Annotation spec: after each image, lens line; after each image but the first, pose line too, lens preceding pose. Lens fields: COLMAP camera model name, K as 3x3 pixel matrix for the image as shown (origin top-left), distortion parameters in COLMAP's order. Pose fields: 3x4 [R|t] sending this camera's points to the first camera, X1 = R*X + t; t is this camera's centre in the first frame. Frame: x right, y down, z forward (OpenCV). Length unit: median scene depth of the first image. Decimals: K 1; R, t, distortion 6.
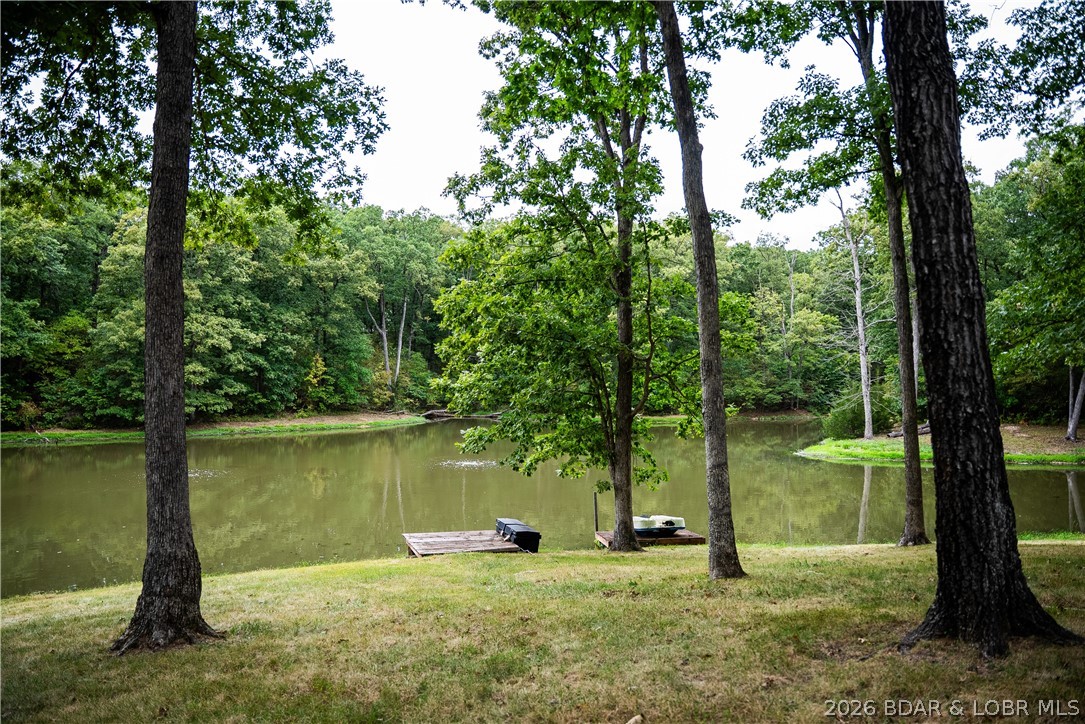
lens RADIAL K [[773.5, 0, 530.9], [0, 773.5, 368.4], [0, 0, 1]] dist [-0.168531, 0.158318]
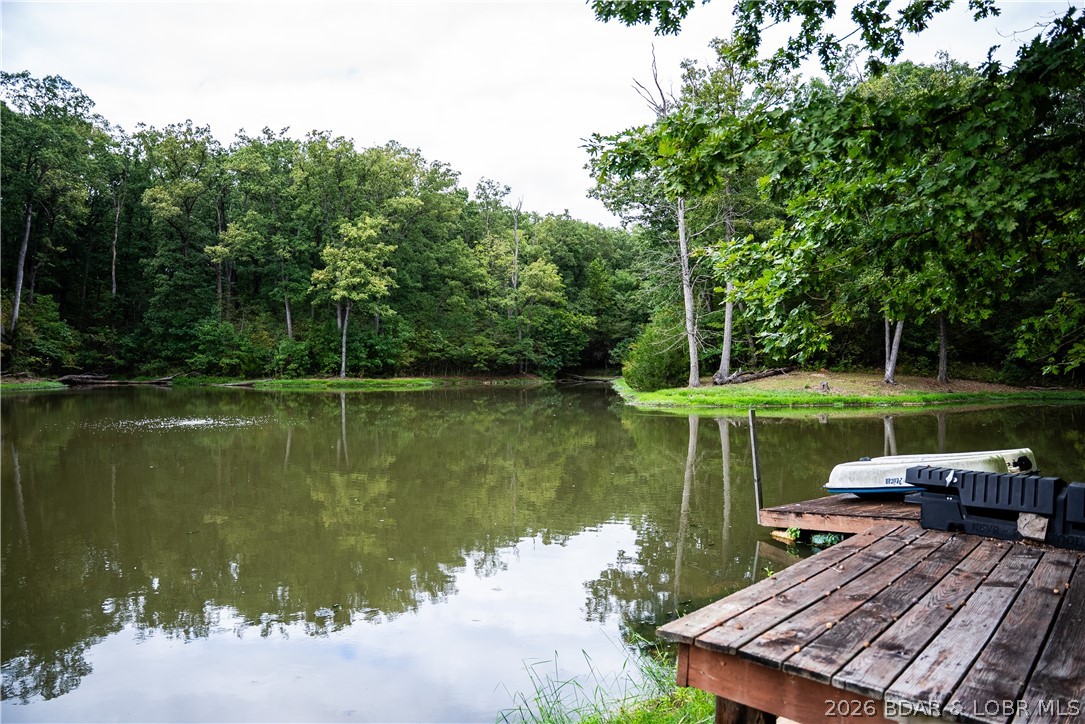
lens RADIAL K [[773.5, 0, 530.9], [0, 773.5, 368.4], [0, 0, 1]] dist [-0.168531, 0.158318]
pose [[0.893568, -0.000406, 0.448928, -0.066519], [-0.006659, 0.999878, 0.014159, 0.043987], [-0.448879, -0.015641, 0.893456, 0.229987]]
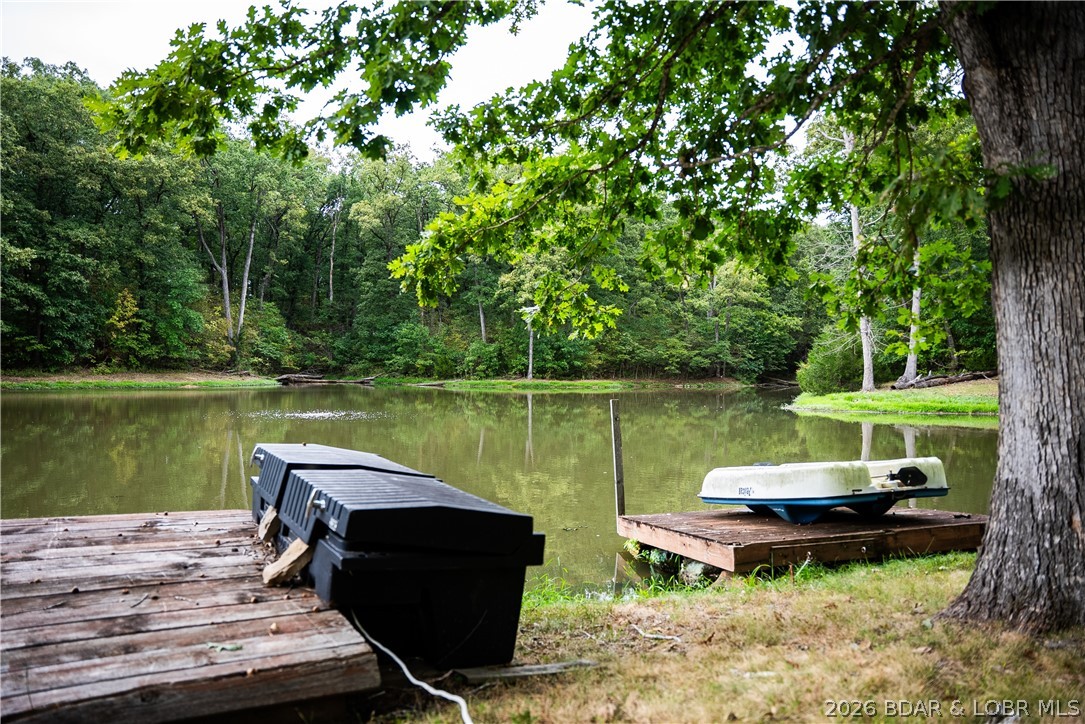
lens RADIAL K [[773.5, 0, 530.9], [0, 773.5, 368.4], [0, 0, 1]] dist [-0.168531, 0.158318]
pose [[0.987648, 0.008173, 0.156477, -0.002504], [-0.009862, 0.999901, 0.010021, 0.047007], [-0.156380, -0.011441, 0.987631, 0.218551]]
